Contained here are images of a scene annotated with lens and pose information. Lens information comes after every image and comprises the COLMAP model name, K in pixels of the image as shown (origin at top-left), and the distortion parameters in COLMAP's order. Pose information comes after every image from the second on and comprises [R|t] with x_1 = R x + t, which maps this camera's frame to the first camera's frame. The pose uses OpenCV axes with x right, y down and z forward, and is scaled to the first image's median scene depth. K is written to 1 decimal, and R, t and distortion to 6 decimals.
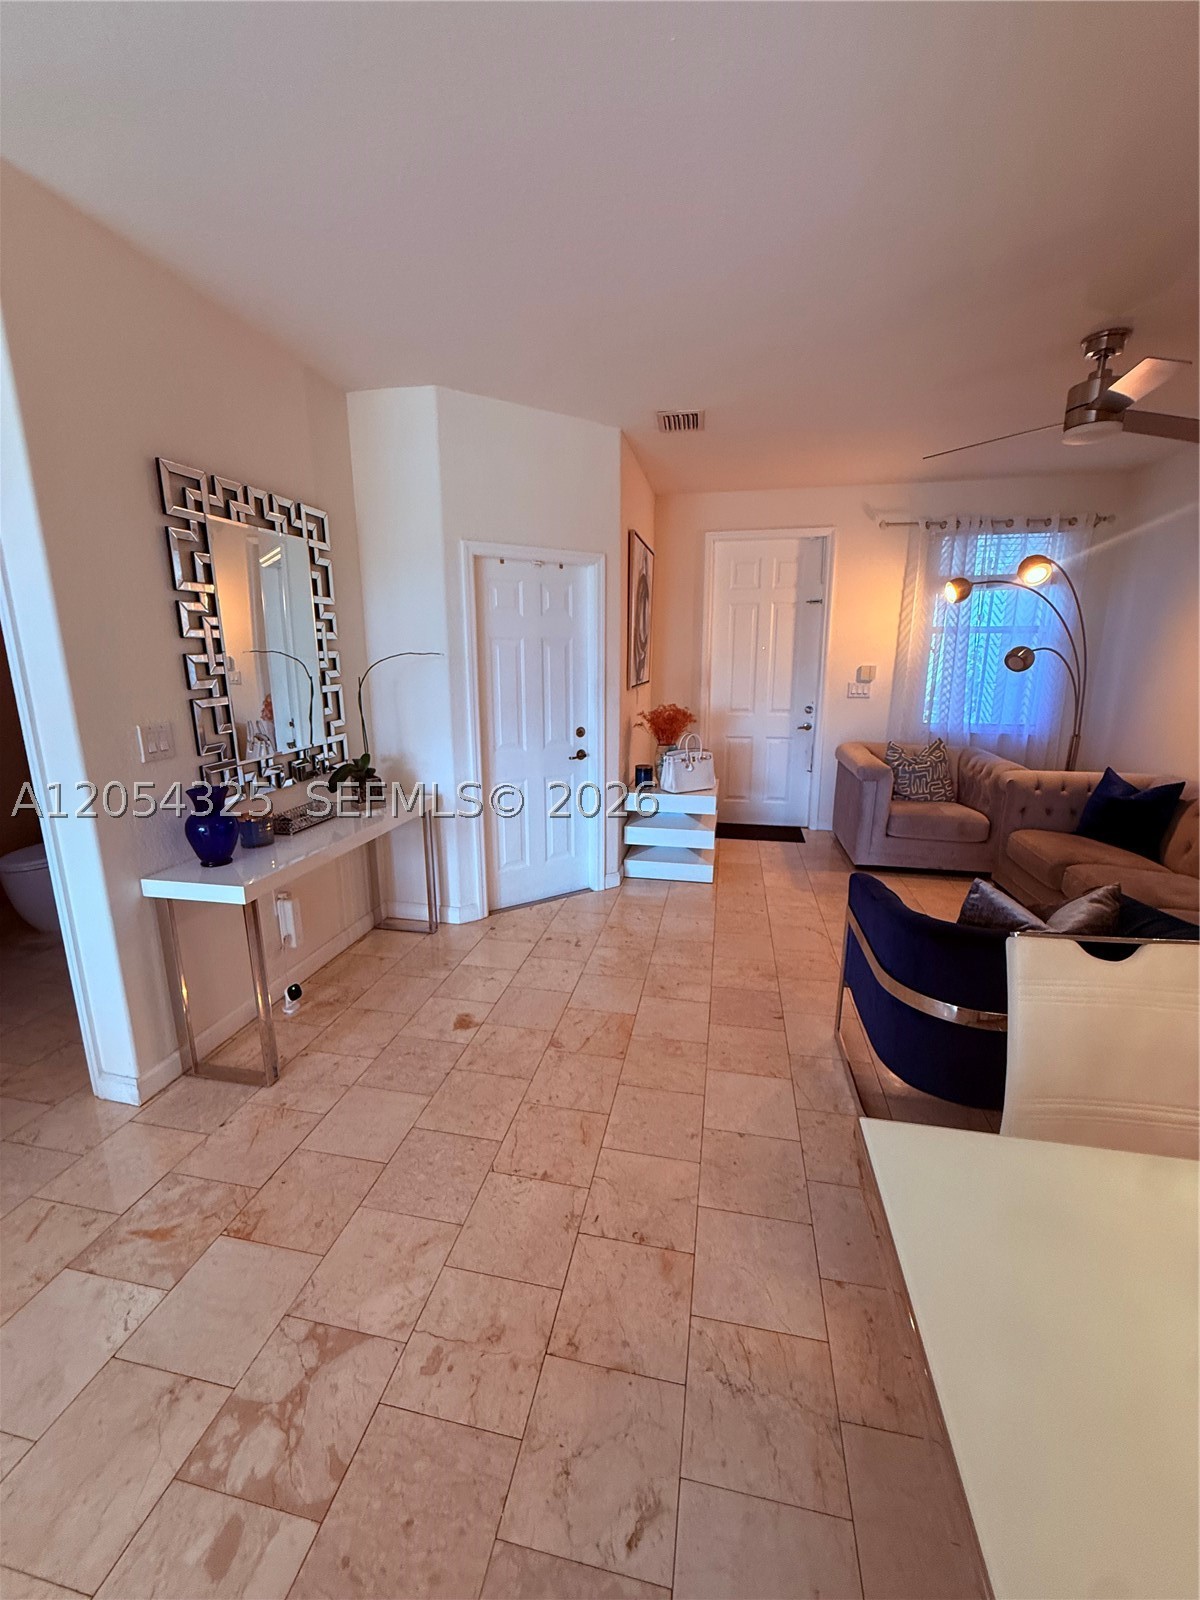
lens RADIAL K [[640.1, 0, 599.1], [0, 640.1, 795.8], [0, 0, 1]] dist [-0.000532, -0.000113]
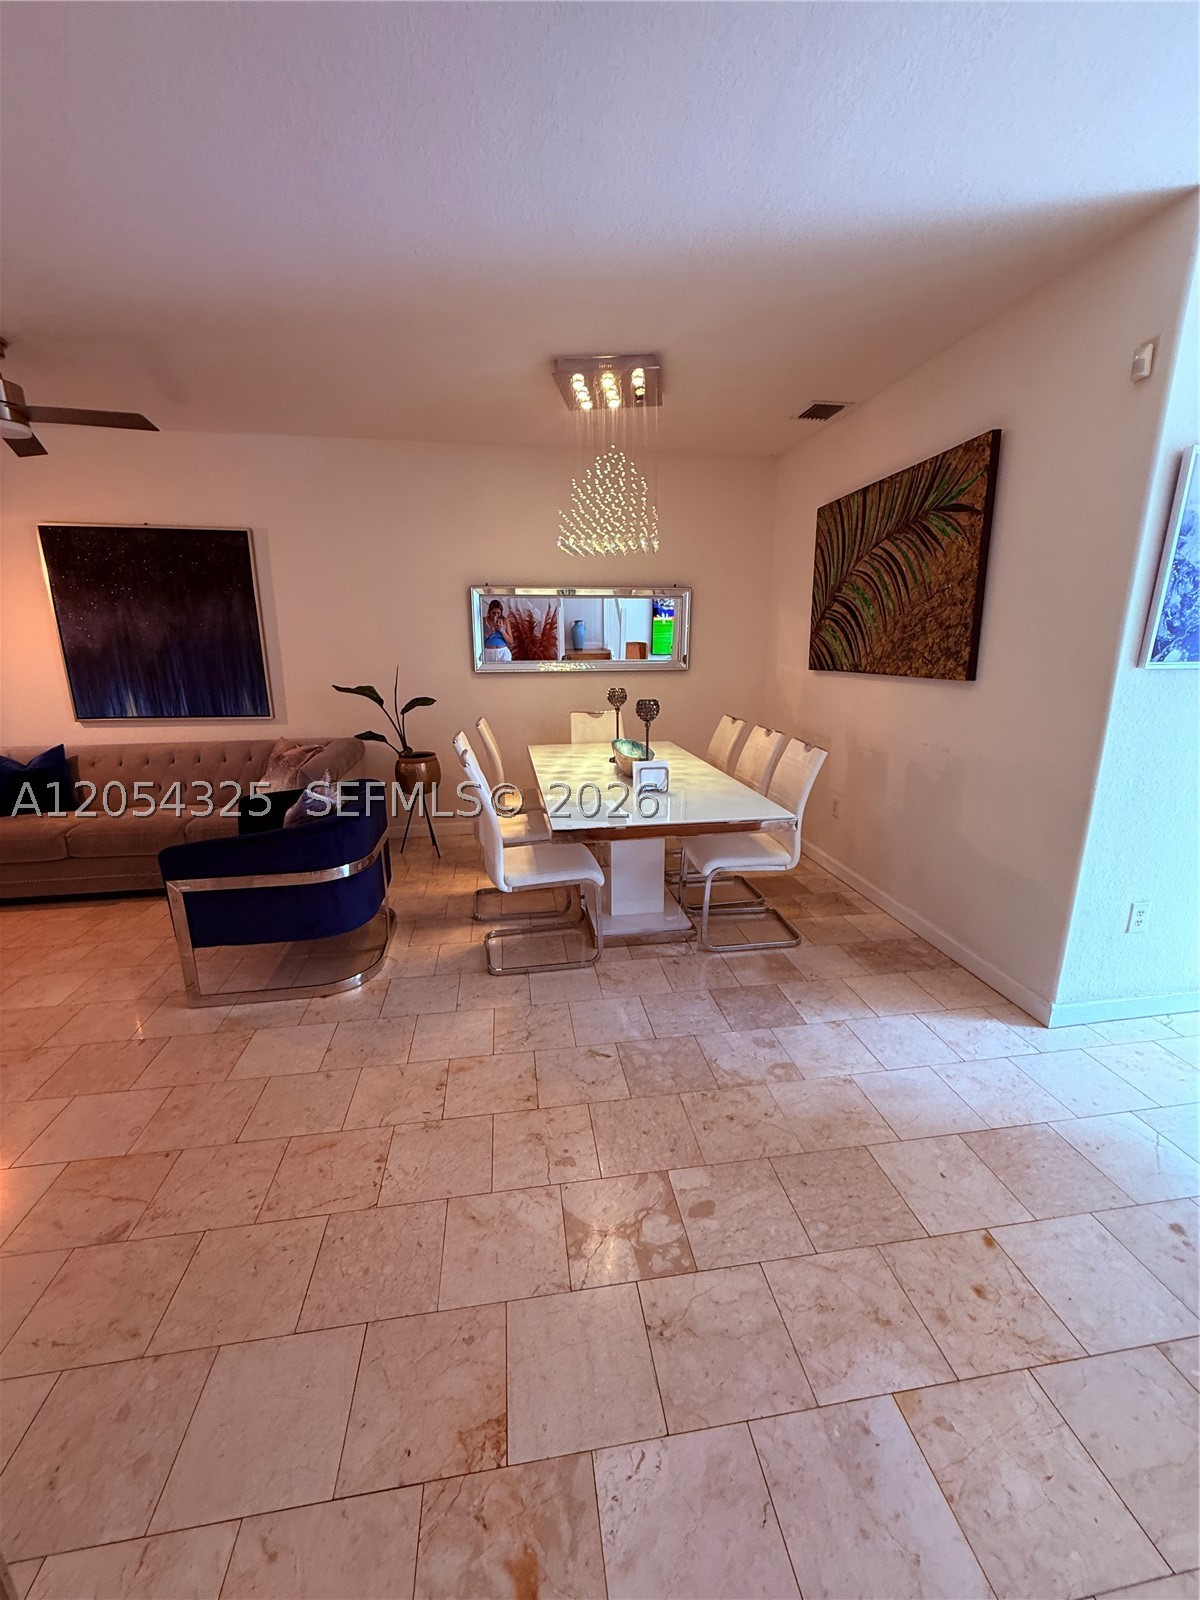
lens RADIAL K [[636.4, 0, 605.8], [0, 636.4, 796.5], [0, 0, 1]] dist [-0.000468, -0.000241]
pose [[-0.349789, -0.229731, 0.908224, -1.249295], [0.205411, 0.927069, 0.313608, -0.220920], [-0.914032, 0.296256, -0.277090, 0.999453]]
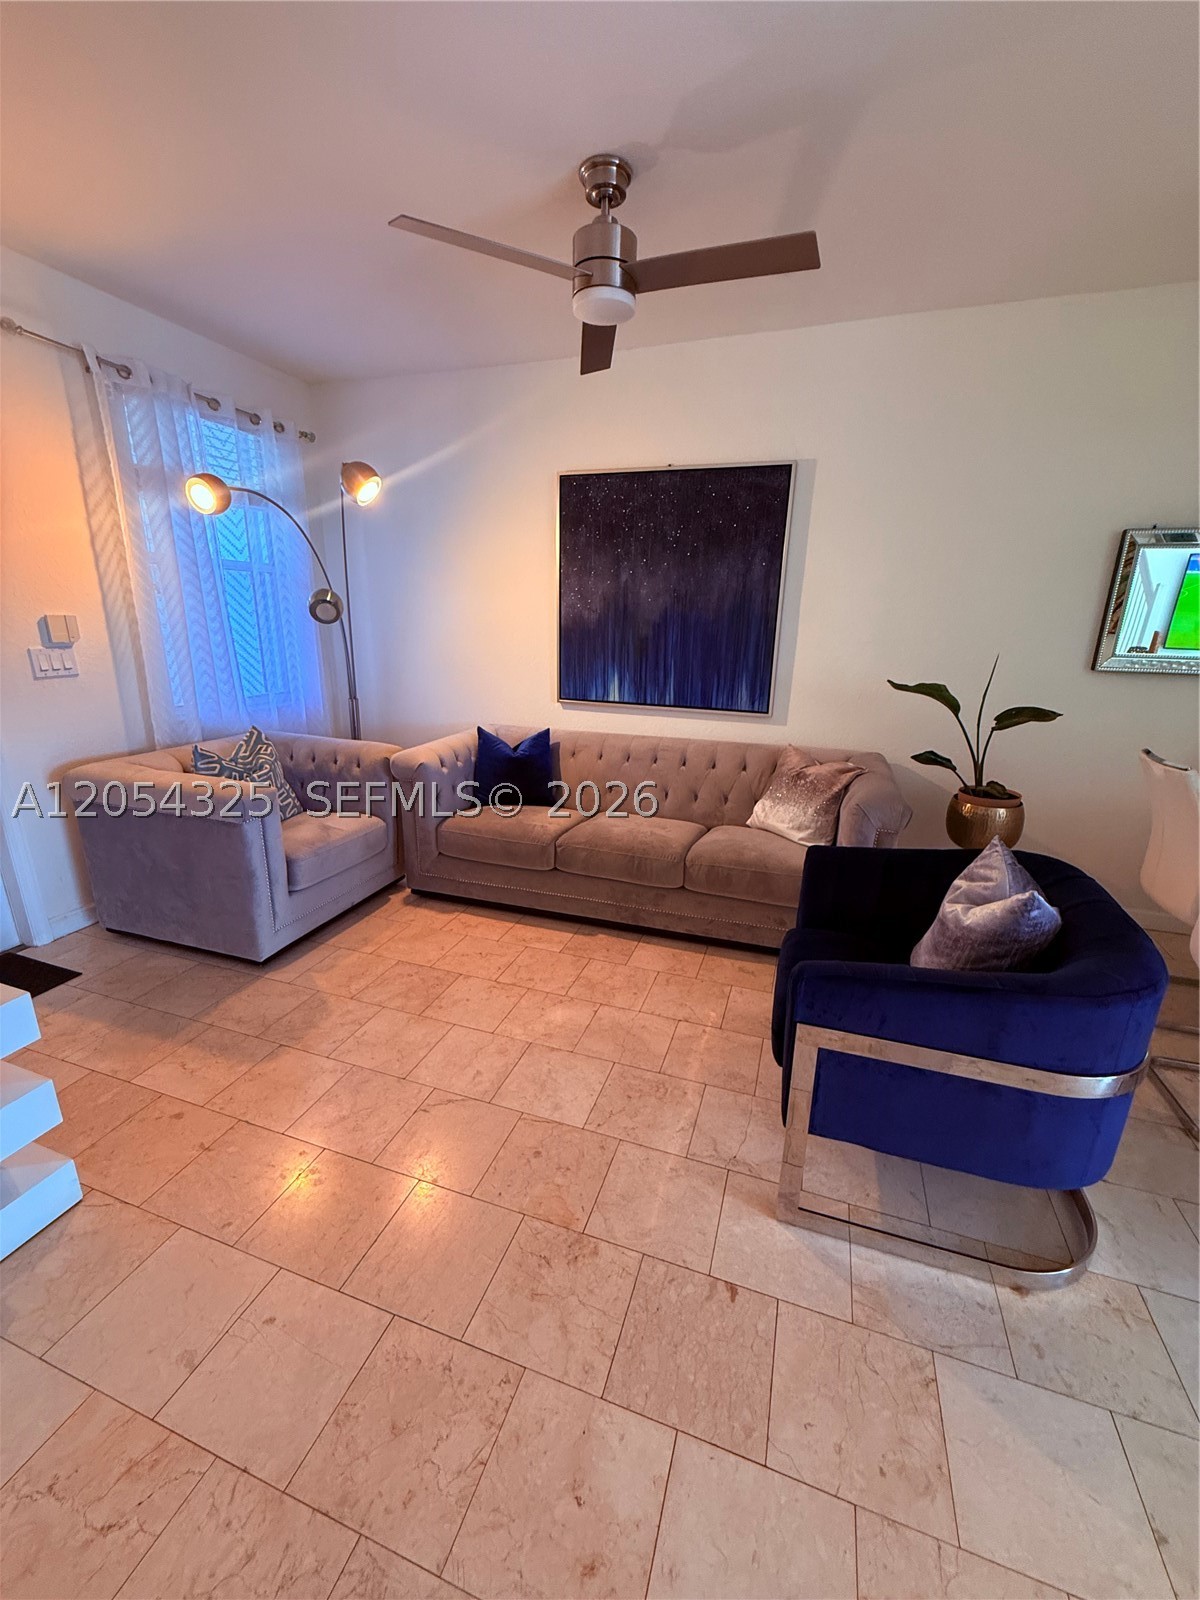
lens RADIAL K [[636.4, 0, 605.8], [0, 636.4, 796.5], [0, 0, 1]] dist [-0.000468, -0.000241]
pose [[0.128116, -0.266856, 0.955183, -0.224344], [0.198433, 0.950542, 0.238945, -0.338230], [-0.971705, 0.158927, 0.174733, 1.726581]]
